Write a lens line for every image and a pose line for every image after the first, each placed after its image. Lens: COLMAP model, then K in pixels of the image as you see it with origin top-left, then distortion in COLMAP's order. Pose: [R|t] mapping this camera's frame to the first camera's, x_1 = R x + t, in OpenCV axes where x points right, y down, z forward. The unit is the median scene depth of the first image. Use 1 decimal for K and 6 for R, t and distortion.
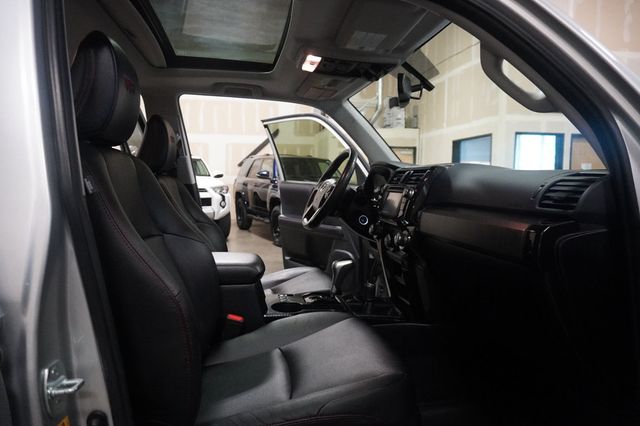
lens RADIAL K [[426.1, 0, 318.7], [0, 426.1, 229.8], [0, 0, 1]] dist [-0.004983, 0.001700]
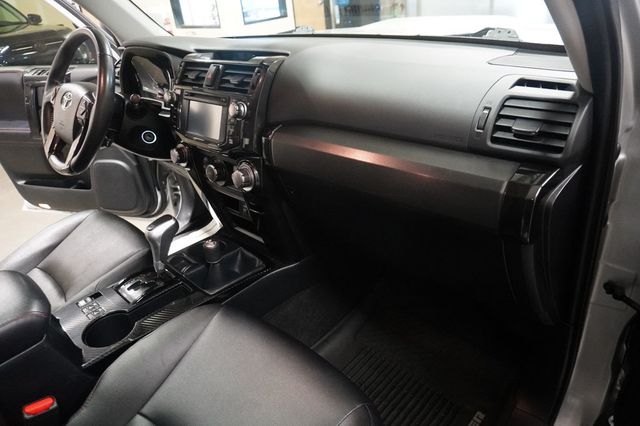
lens RADIAL K [[426.1, 0, 318.7], [0, 426.1, 229.8], [0, 0, 1]] dist [-0.004983, 0.001700]
pose [[0.811401, -0.363638, 0.457599, -0.053333], [0.172809, 0.897152, 0.406516, -0.149345], [-0.558360, -0.250771, 0.790789, 0.321048]]
